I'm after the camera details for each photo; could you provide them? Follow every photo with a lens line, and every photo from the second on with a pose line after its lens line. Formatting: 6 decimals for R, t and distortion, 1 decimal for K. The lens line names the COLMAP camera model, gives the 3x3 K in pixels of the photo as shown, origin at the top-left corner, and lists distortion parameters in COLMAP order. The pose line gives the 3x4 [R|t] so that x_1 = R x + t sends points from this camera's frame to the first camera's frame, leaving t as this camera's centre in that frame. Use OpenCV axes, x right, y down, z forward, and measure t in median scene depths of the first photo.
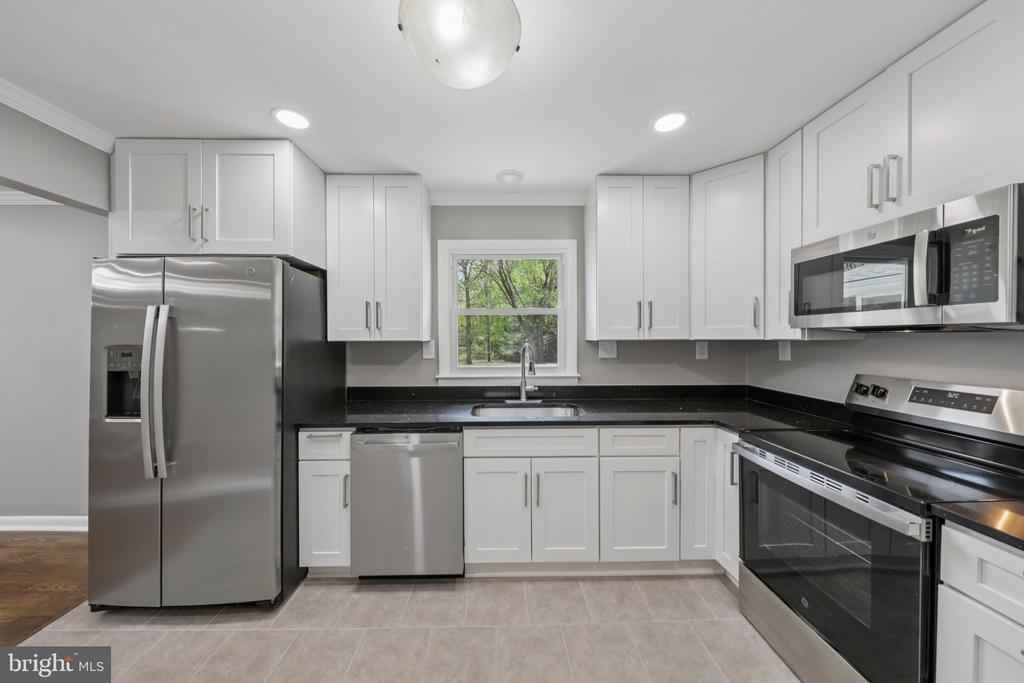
lens RADIAL K [[343.3, 0, 504.9], [0, 343.3, 342.4], [0, 0, 1]] dist [-0.005864, -0.000869]
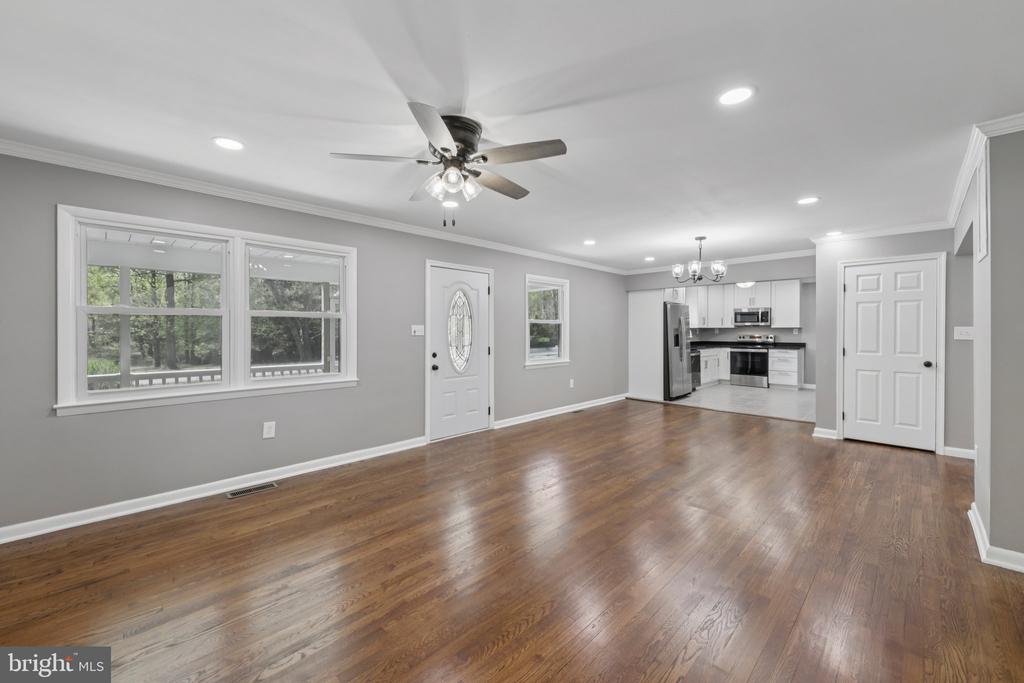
lens RADIAL K [[398.3, 0, 511.3], [0, 398.3, 335.0], [0, 0, 1]] dist [0.000034, -0.001080]
pose [[0.723774, -0.002960, 0.690031, -4.775341], [0.007346, 0.999967, -0.003416, 0.083455], [-0.689998, 0.007541, 0.723772, -0.816601]]
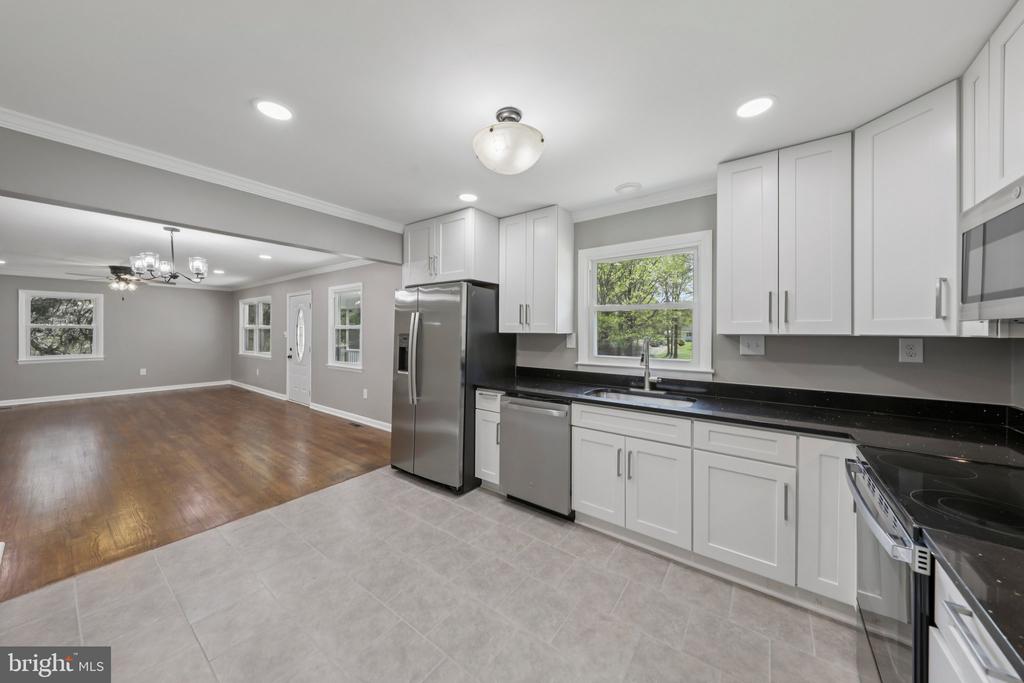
lens RADIAL K [[343.3, 0, 498.4], [0, 343.3, 335.7], [0, 0, 1]] dist [-0.005864, -0.000869]
pose [[0.779230, 0.014545, -0.626569, 0.456910], [-0.015479, 0.999872, 0.003961, 0.003435], [0.626546, 0.006612, 0.779356, -0.160599]]
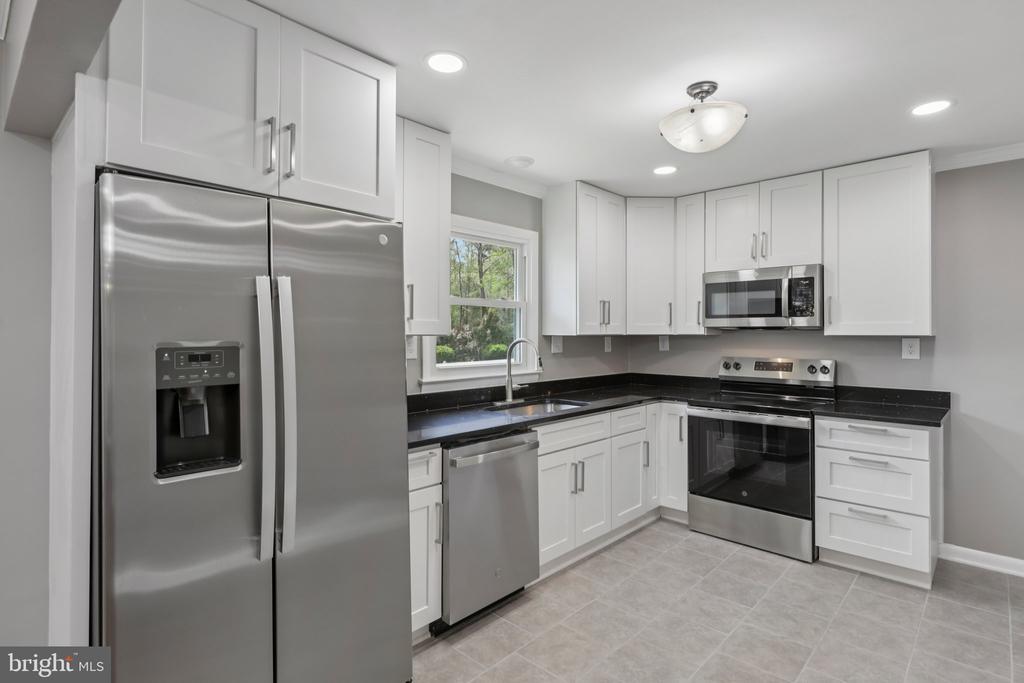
lens RADIAL K [[525.7, 0, 507.3], [0, 525.7, 333.7], [0, 0, 1]] dist [0.003899, 0.001620]
pose [[0.697321, 0.003597, 0.716750, -1.216230], [0.007010, 0.999905, -0.011838, 0.008435], [-0.716724, 0.013280, 0.697230, 0.025001]]
